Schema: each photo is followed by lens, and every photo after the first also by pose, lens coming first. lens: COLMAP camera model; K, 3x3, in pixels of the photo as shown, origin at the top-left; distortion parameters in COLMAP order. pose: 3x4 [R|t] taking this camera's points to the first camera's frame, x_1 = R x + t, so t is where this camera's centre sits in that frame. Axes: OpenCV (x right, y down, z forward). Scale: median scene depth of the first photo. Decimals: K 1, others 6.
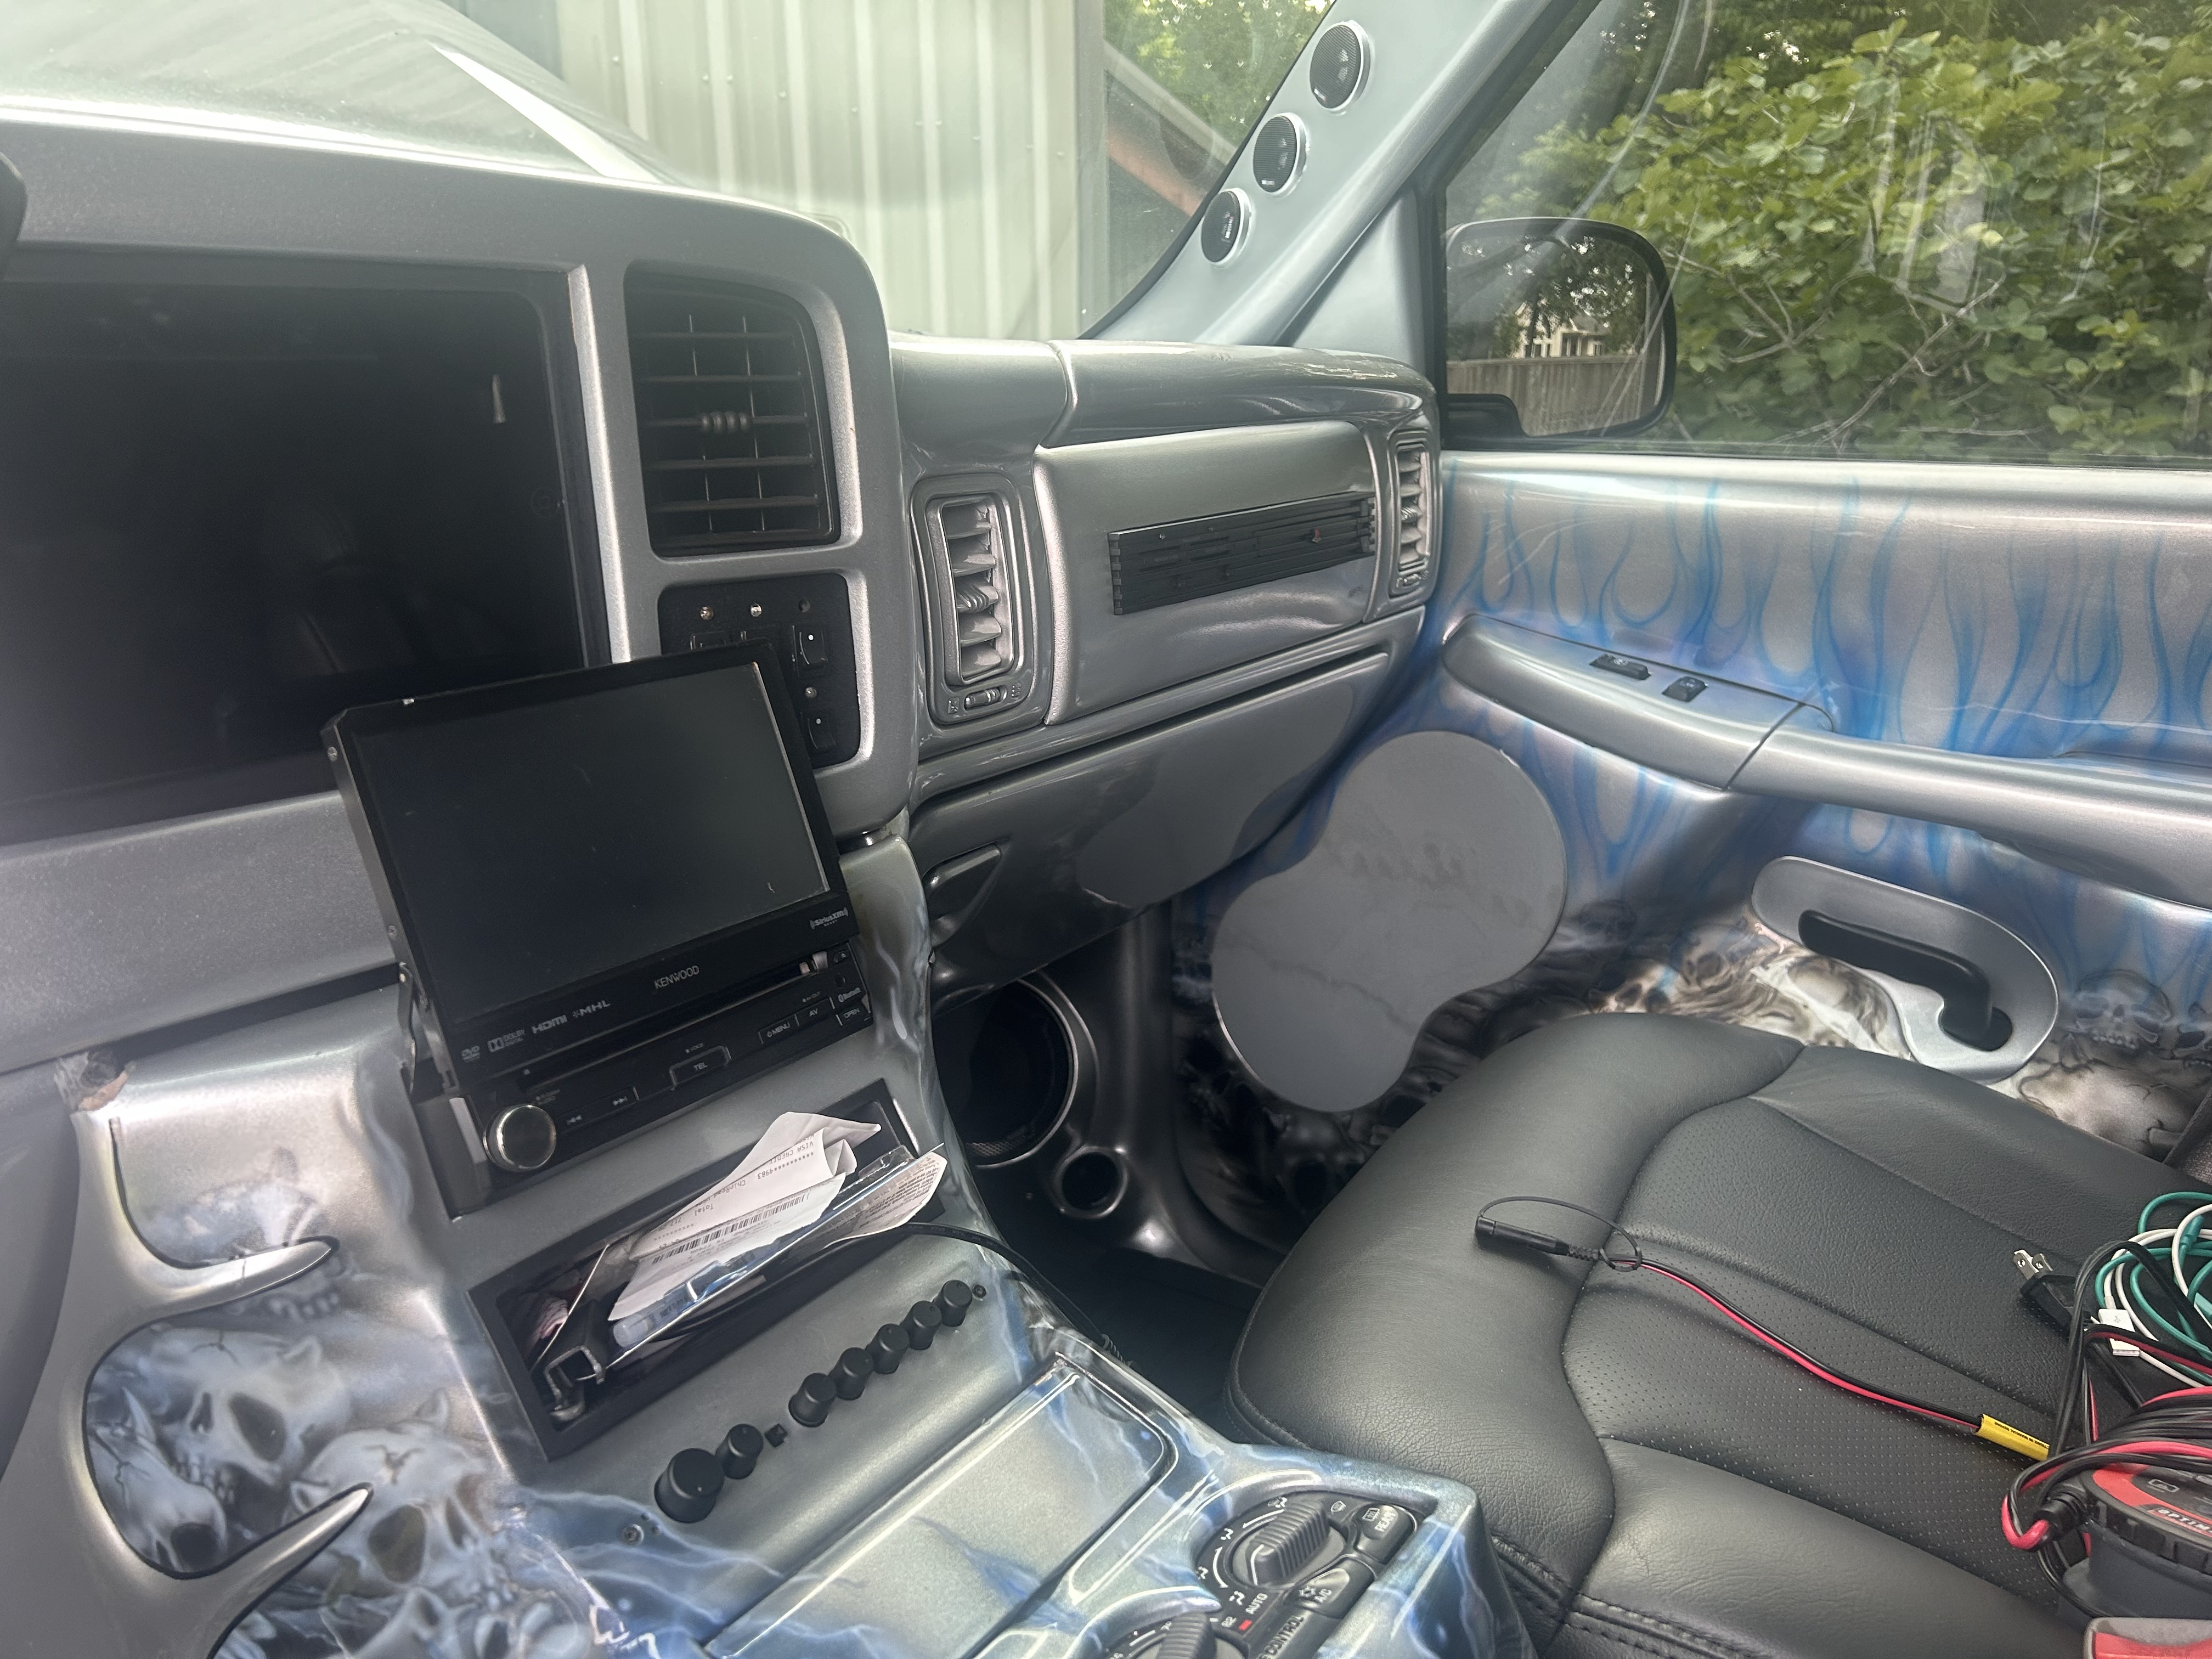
lens RADIAL K [[1685.4, 0, 1085.5], [0, 1685.4, 829.2], [0, 0, 1]] dist [0.031021, -0.035413]
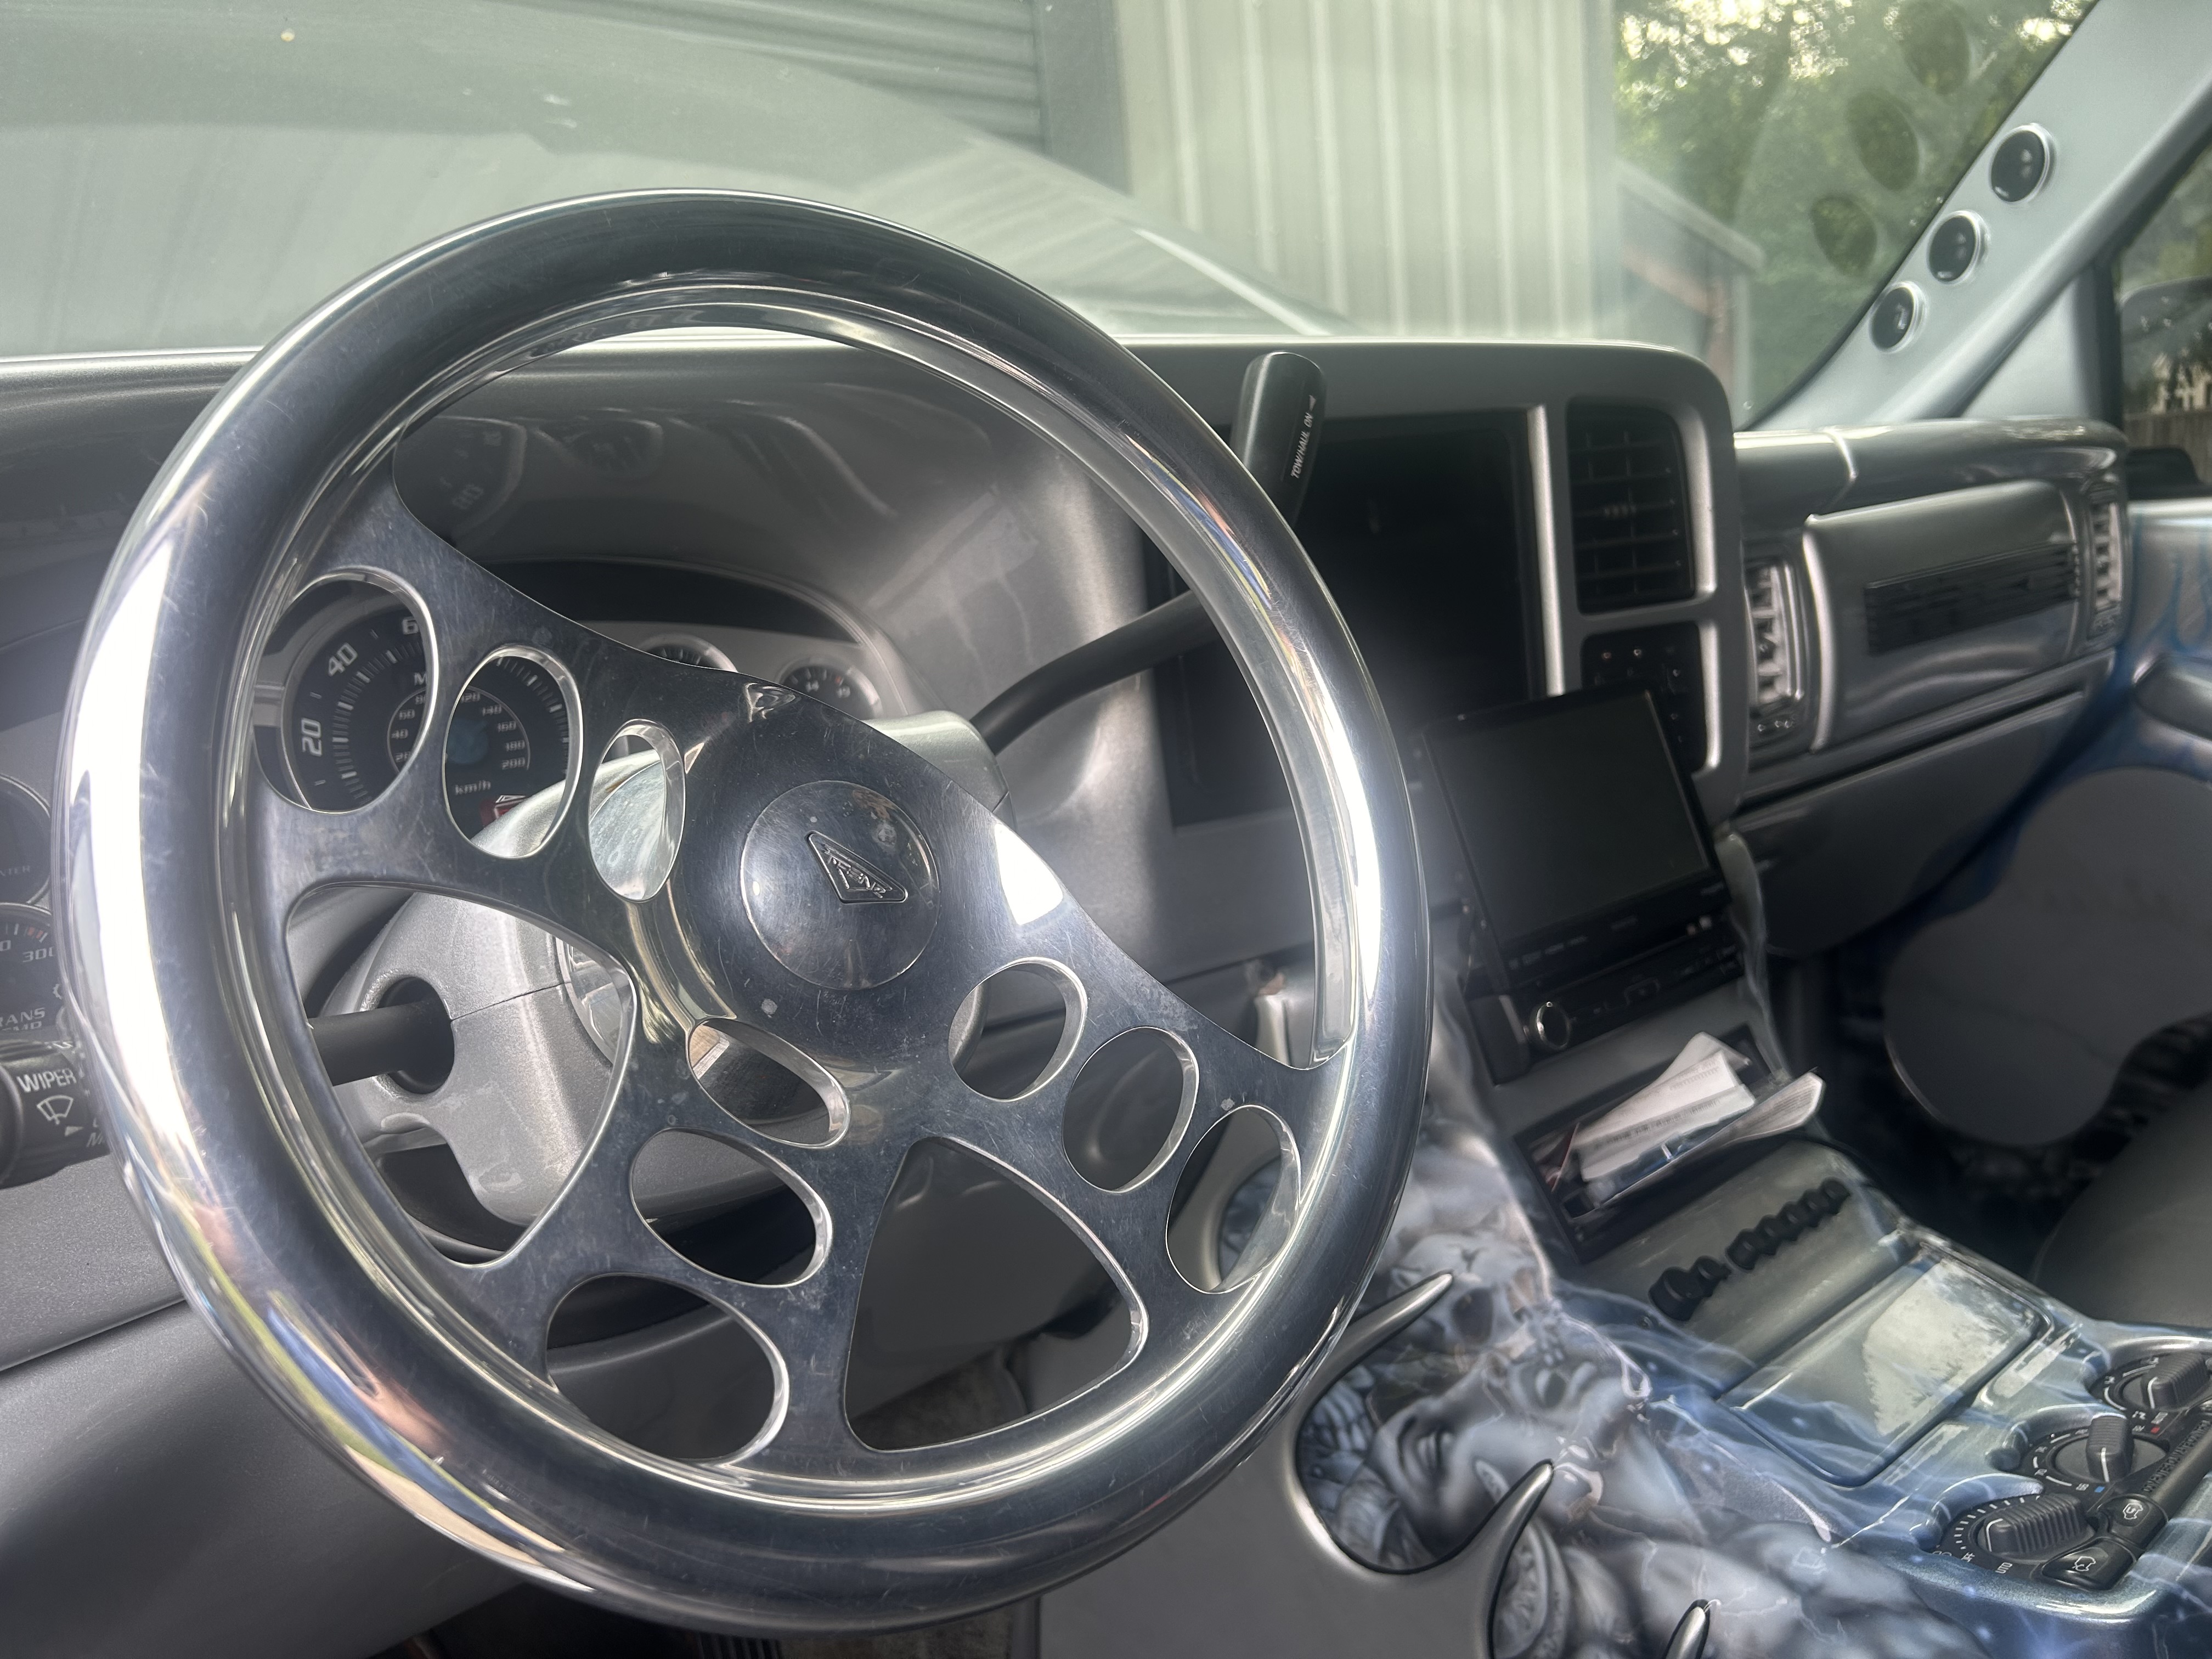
lens RADIAL K [[1685.4, 0, 1112.0], [0, 1685.4, 827.4], [0, 0, 1]] dist [0.031021, -0.035413]
pose [[0.963320, -0.026931, -0.267000, -0.242357], [0.009067, 0.997650, -0.067914, 0.088224], [0.268201, 0.063002, 0.961301, -0.344323]]
